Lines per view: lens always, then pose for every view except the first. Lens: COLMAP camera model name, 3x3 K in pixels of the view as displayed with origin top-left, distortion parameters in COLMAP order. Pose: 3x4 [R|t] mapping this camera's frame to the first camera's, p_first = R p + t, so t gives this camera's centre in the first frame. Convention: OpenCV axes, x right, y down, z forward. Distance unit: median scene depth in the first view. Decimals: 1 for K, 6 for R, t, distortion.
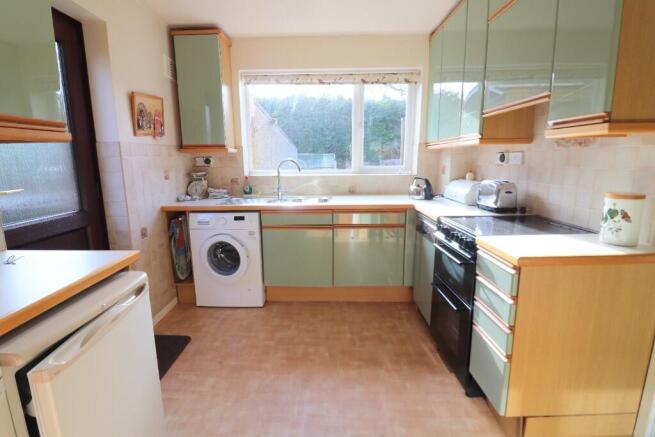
lens RADIAL K [[300.6, 0, 307.4], [0, 300.6, 214.3], [0, 0, 1]] dist [-0.027789, -0.001489]
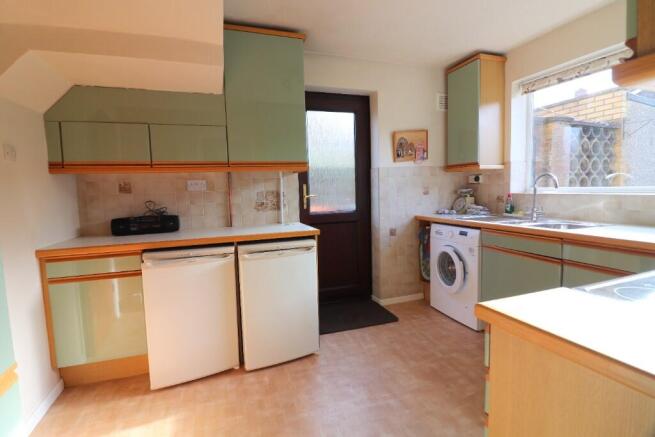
lens RADIAL K [[300.6, 0, 321.3], [0, 300.6, 216.6], [0, 0, 1]] dist [-0.027789, -0.001489]
pose [[0.338002, 0.084548, -0.937340, 0.559288], [-0.141081, 0.989255, 0.038357, -0.014127], [0.930511, 0.119276, 0.346298, 0.191072]]
